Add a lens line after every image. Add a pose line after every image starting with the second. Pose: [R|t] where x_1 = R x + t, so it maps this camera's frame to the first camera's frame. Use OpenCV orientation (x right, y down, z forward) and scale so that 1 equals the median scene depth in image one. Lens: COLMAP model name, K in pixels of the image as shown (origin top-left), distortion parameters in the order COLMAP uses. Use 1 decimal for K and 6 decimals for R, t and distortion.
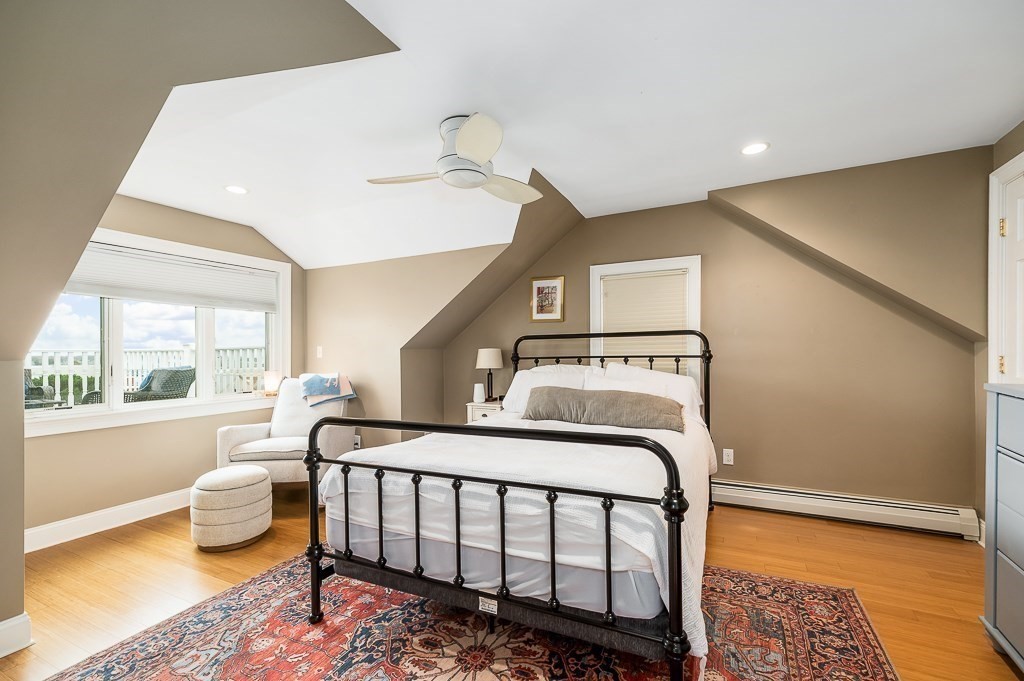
lens RADIAL K [[446.6, 0, 514.8], [0, 446.6, 344.5], [0, 0, 1]] dist [0.002916, 0.000552]
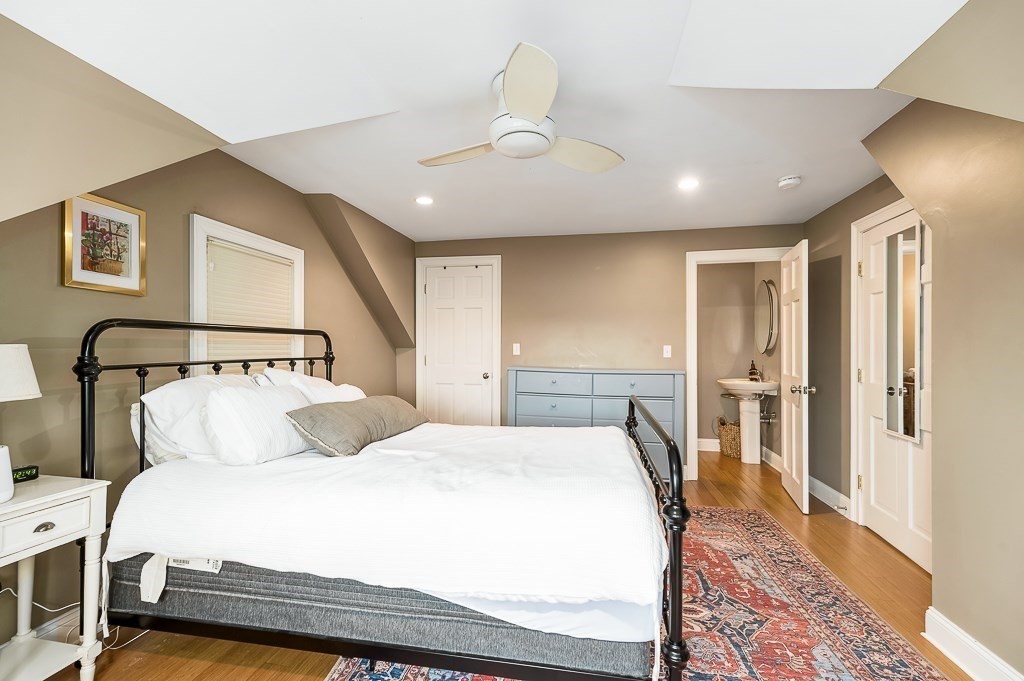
lens RADIAL K [[446.6, 0, 514.8], [0, 446.6, 344.5], [0, 0, 1]] dist [0.002916, 0.000552]
pose [[-0.275465, 0.030974, 0.960812, -0.541975], [0.002724, 0.999502, -0.031440, 0.024966], [-0.961307, -0.006043, -0.275412, 0.747322]]
